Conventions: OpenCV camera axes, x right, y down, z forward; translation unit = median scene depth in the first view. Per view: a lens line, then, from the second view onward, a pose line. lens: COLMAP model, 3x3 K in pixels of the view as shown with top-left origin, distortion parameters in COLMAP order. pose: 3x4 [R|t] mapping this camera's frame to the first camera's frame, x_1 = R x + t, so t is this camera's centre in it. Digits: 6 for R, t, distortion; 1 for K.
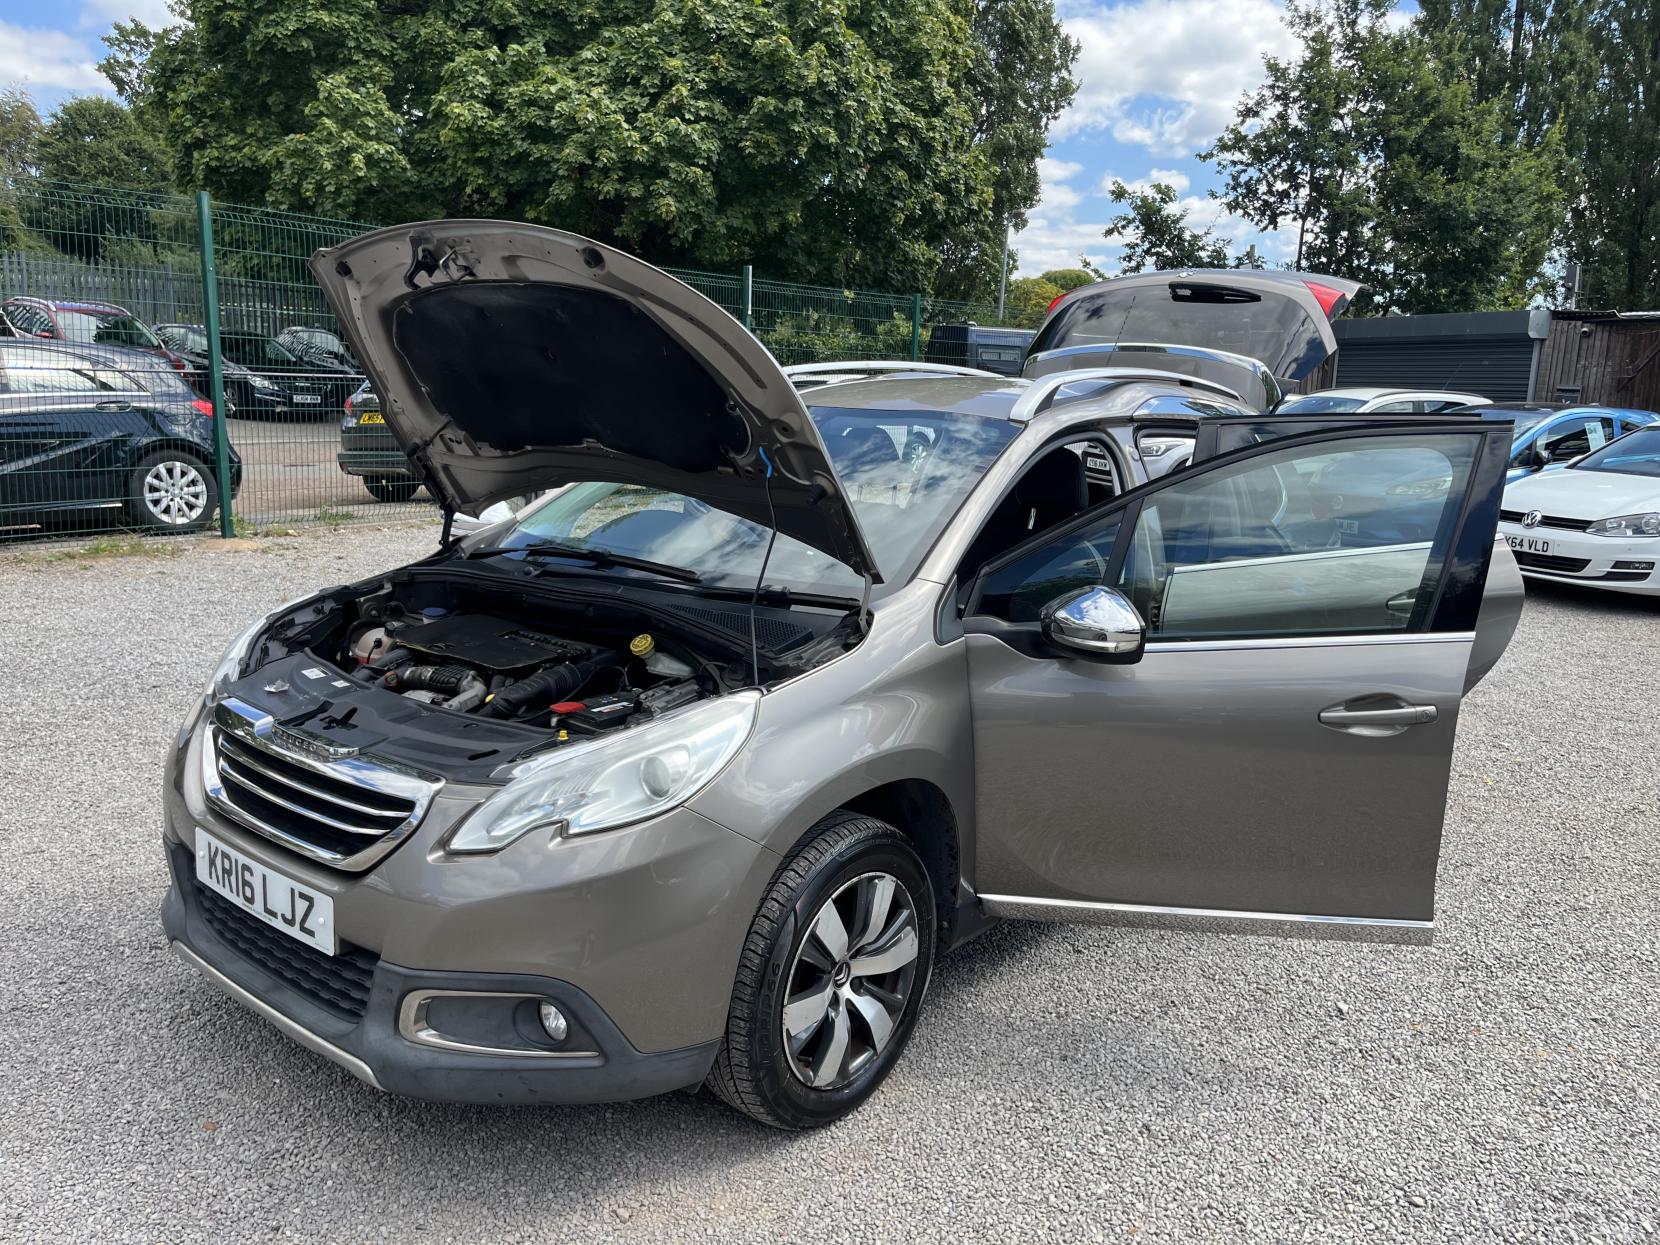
lens RADIAL K [[1249.6, 0, 847.1], [0, 1249.6, 609.0], [0, 0, 1]] dist [0.067748, -0.110565]
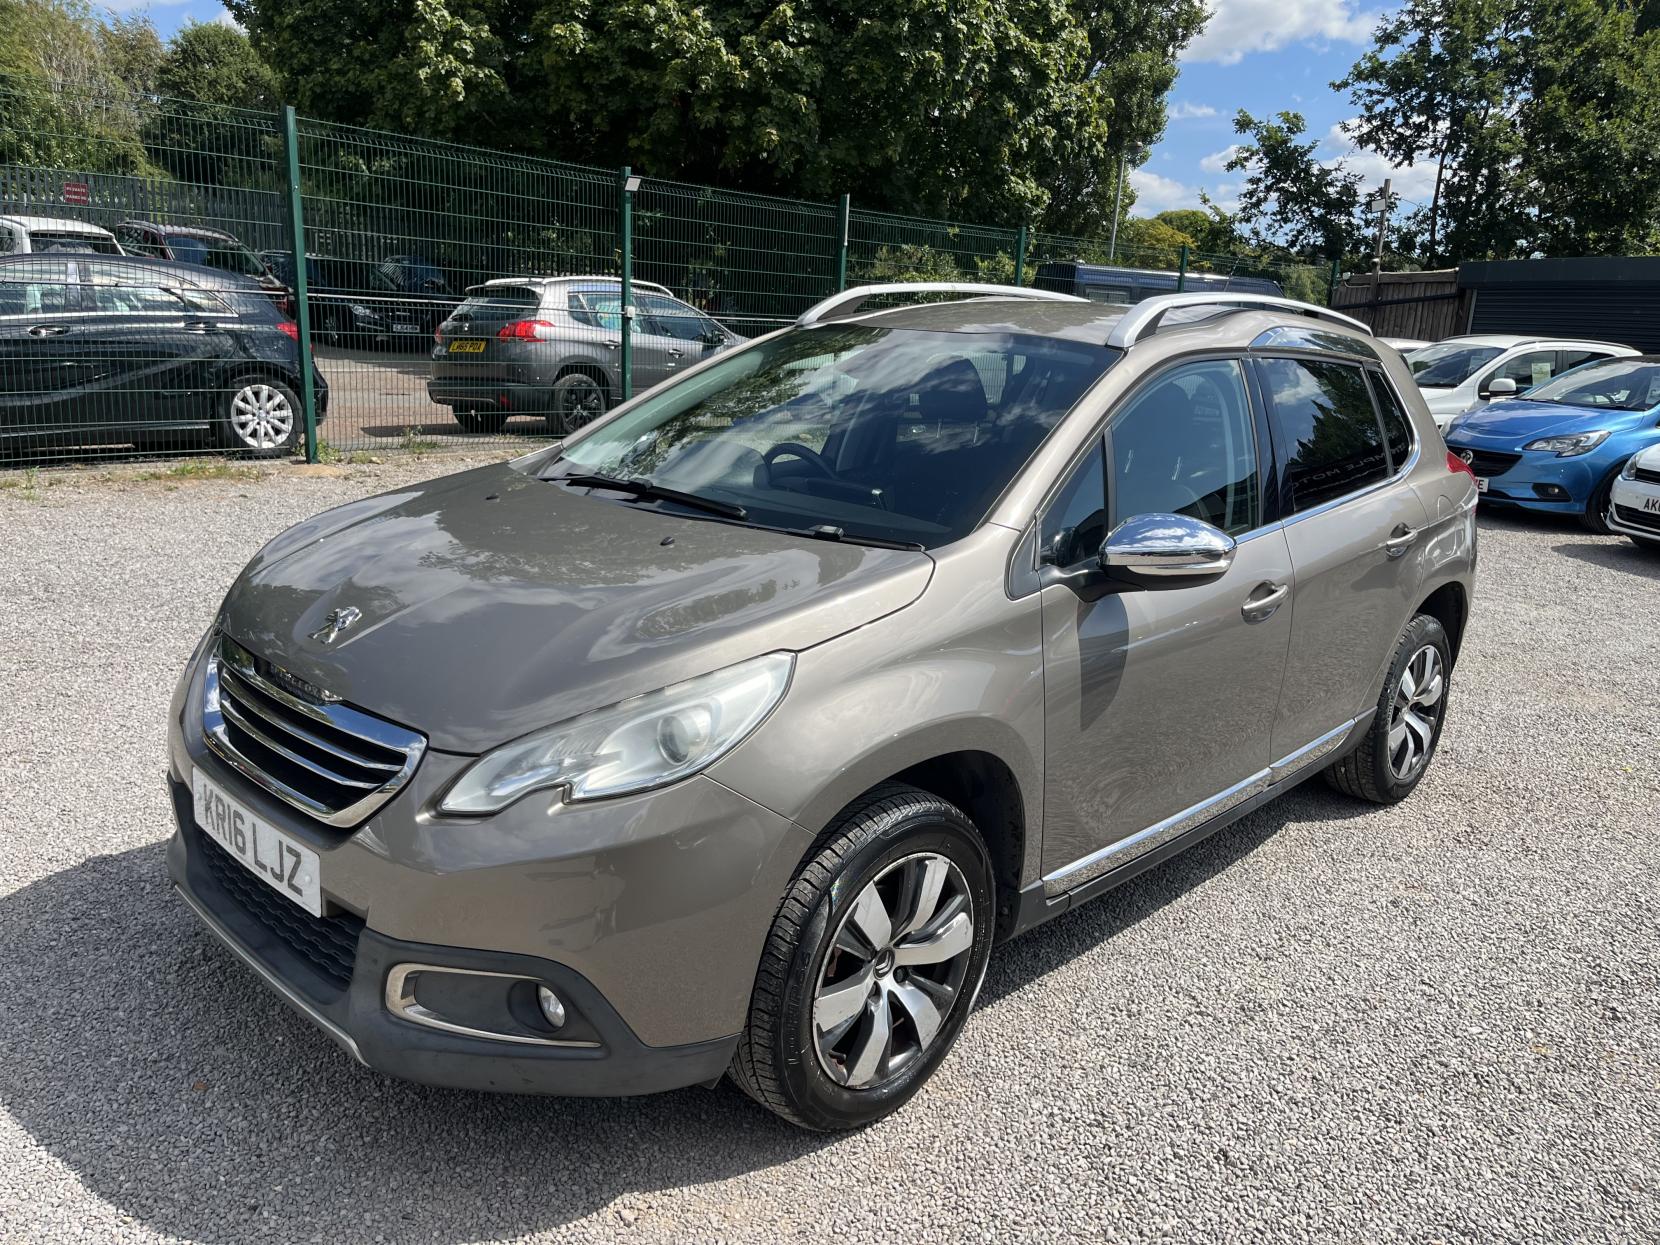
lens RADIAL K [[1251.7, 0, 837.3], [0, 1251.7, 632.5], [0, 0, 1]] dist [0.063845, -0.104311]
pose [[0.996133, 0.037405, -0.079494, 0.020422], [-0.032365, 0.997439, 0.063773, -0.000098], [0.081675, -0.060954, 0.994793, 0.099819]]
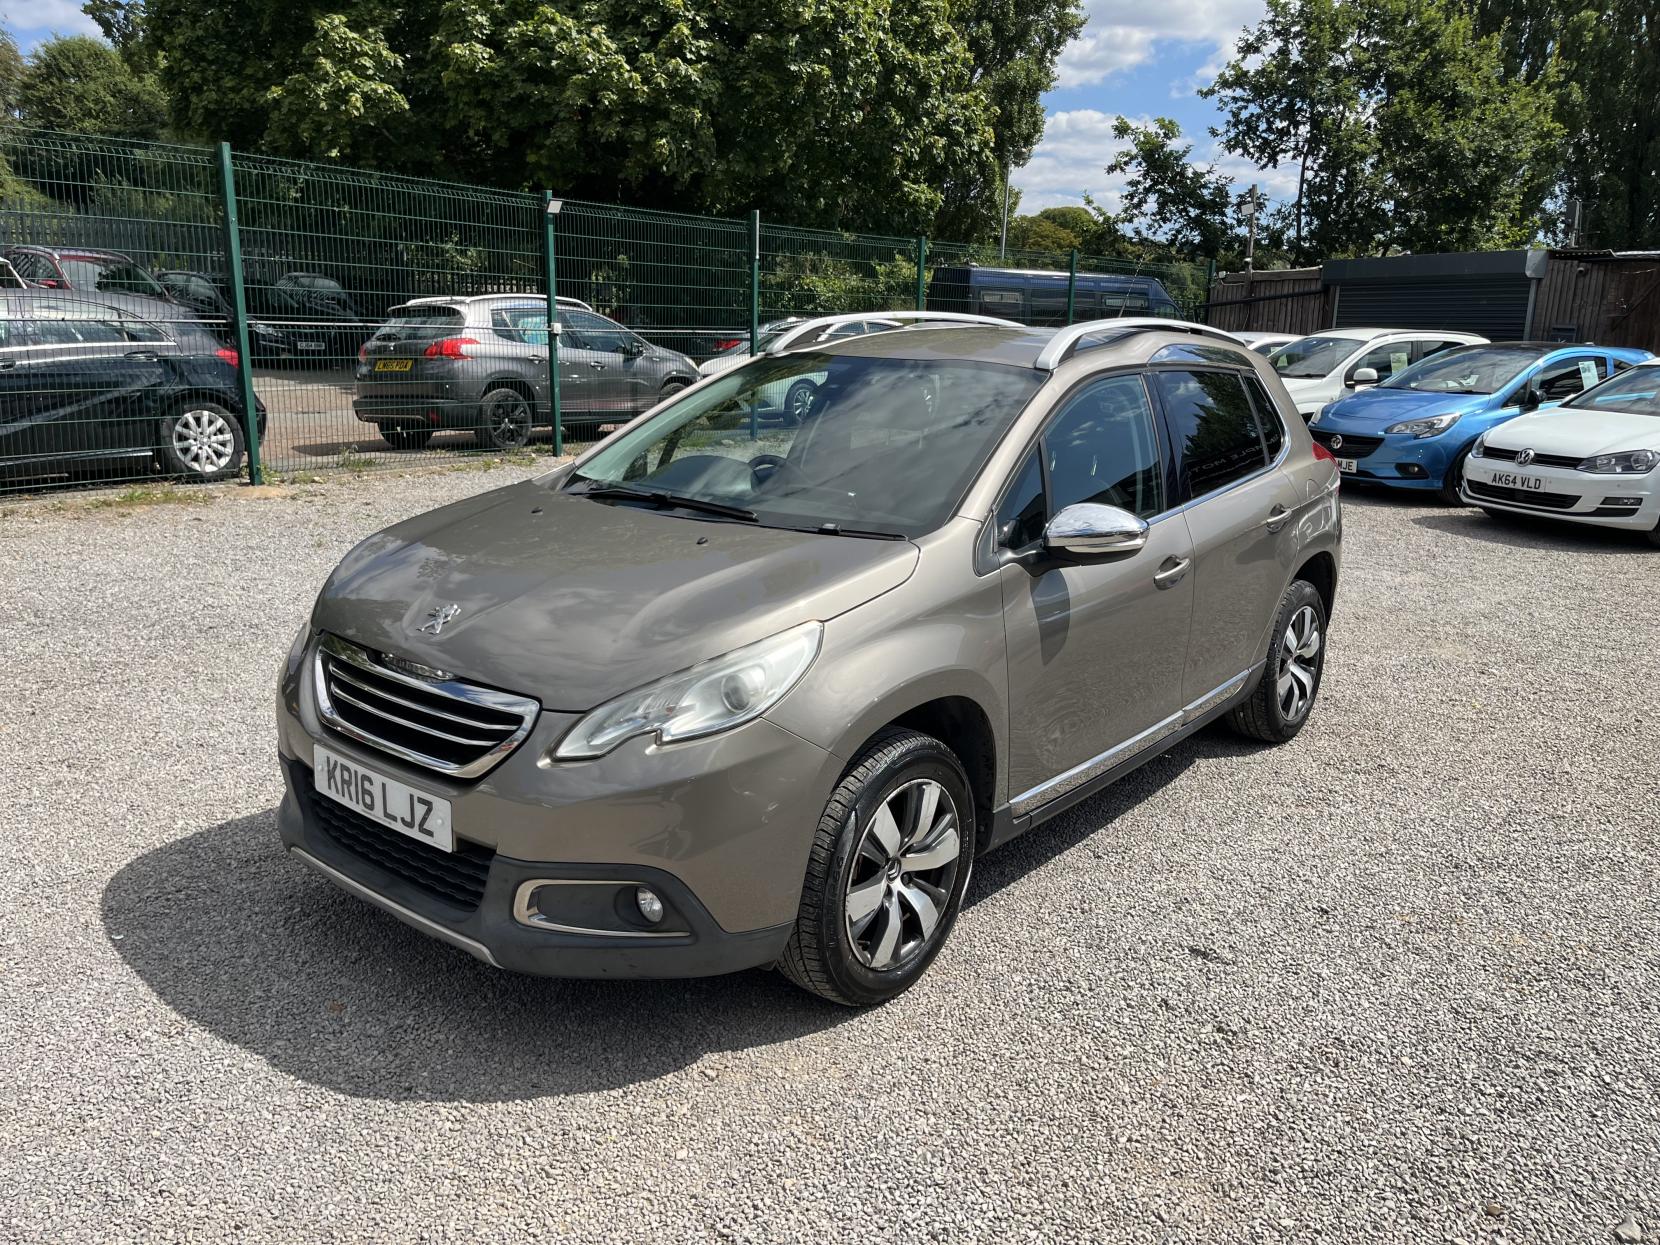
lens RADIAL K [[1252.2, 0, 857.8], [0, 1252.2, 602.7], [0, 0, 1]] dist [0.045057, -0.075496]
pose [[0.999926, -0.008695, 0.008451, -0.036185], [0.008349, 0.999159, 0.040150, 0.006136], [-0.008793, -0.040076, 0.999158, -0.089171]]
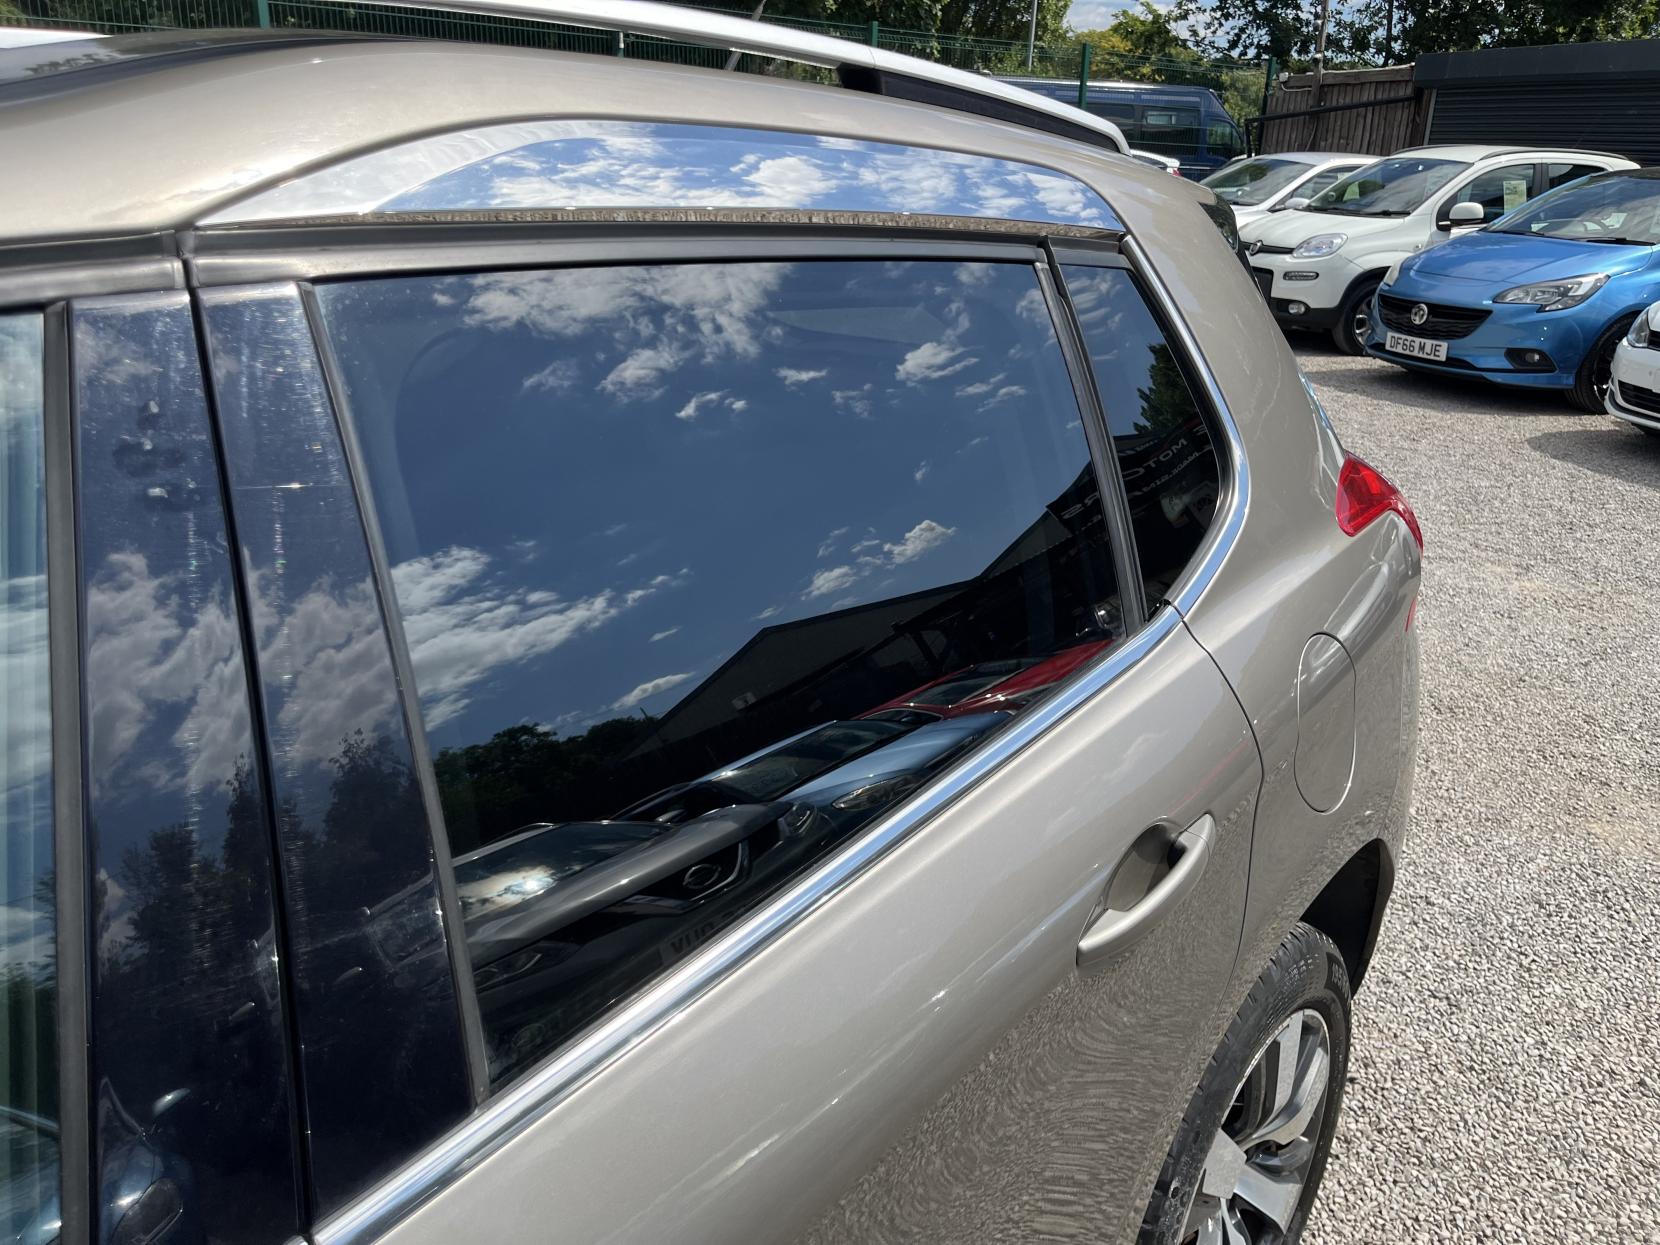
lens RADIAL K [[1291.5, 0, 830.0], [0, 1291.5, 622.5], [0, 0, 1]] dist [0.078647, -0.117685]
pose [[0.999154, 0.004340, -0.040891, 0.352781], [0.002593, 0.985783, 0.168001, -0.148113], [0.041039, -0.167965, 0.984938, 0.924478]]
